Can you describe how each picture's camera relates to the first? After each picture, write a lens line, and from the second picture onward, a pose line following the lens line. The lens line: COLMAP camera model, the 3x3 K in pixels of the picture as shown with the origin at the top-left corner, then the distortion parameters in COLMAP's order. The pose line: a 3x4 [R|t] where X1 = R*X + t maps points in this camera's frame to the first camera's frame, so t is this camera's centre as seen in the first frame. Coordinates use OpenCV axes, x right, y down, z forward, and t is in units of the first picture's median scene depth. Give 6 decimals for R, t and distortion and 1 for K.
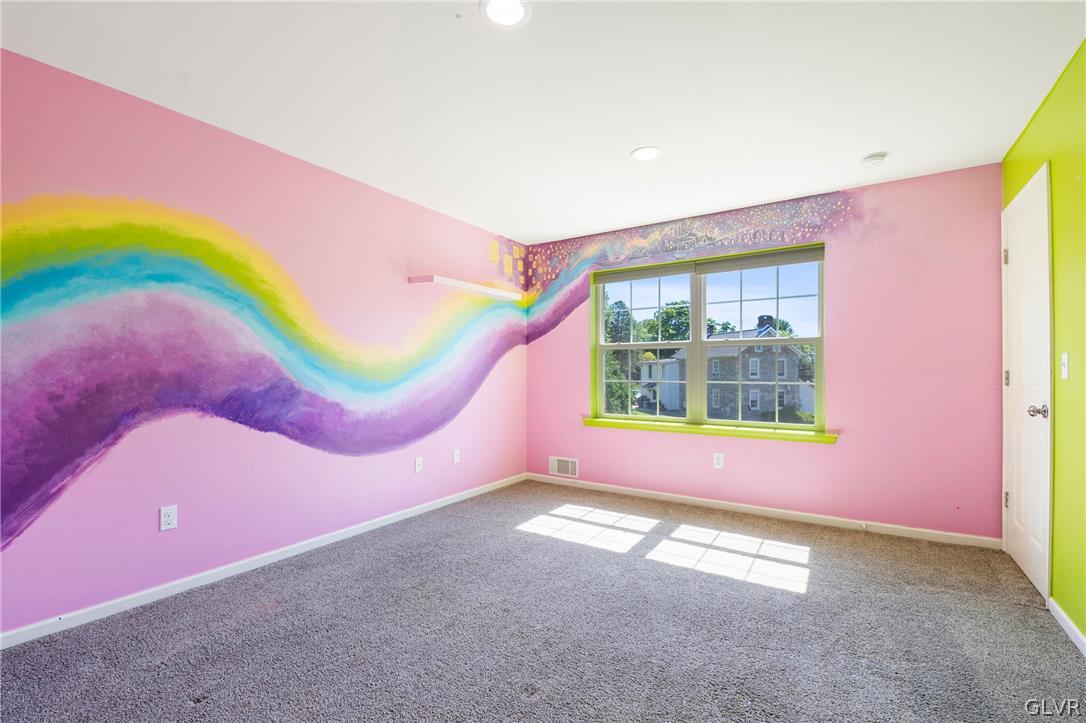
lens RADIAL K [[477.2, 0, 541.9], [0, 477.2, 362.9], [0, 0, 1]] dist [0.029699, -0.022326]
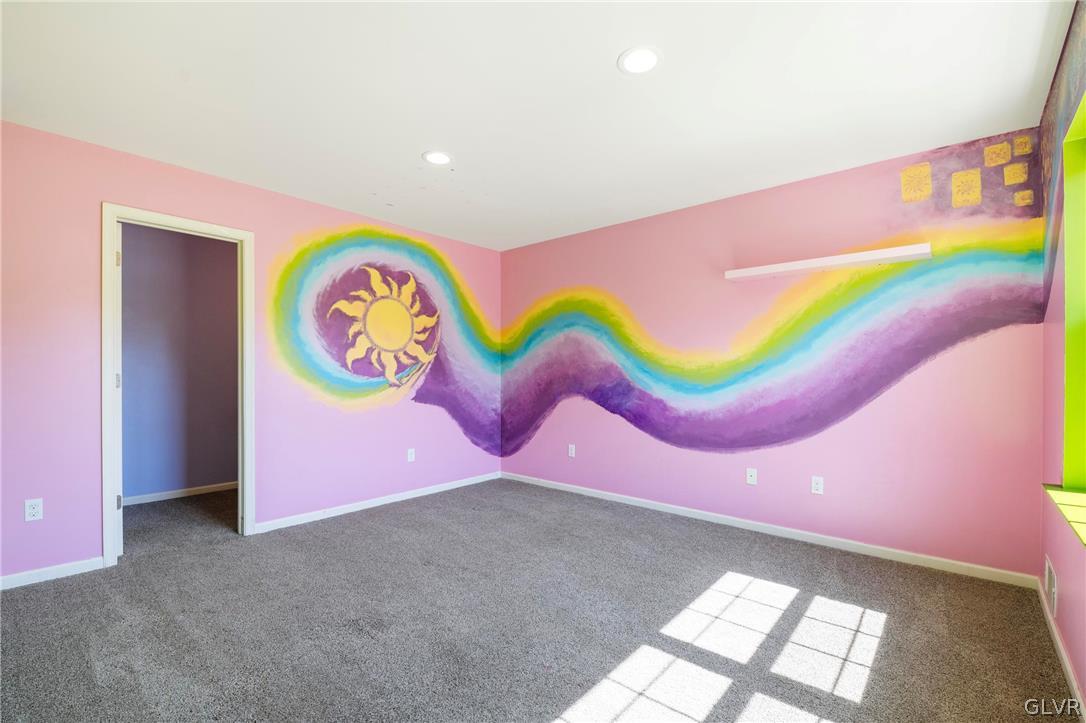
lens RADIAL K [[477.2, 0, 541.9], [0, 477.2, 362.9], [0, 0, 1]] dist [0.029699, -0.022326]
pose [[-0.132605, -0.023173, -0.990898, 0.895570], [0.012991, 0.999600, -0.025115, 0.016817], [0.991084, -0.016204, -0.132251, 0.915753]]
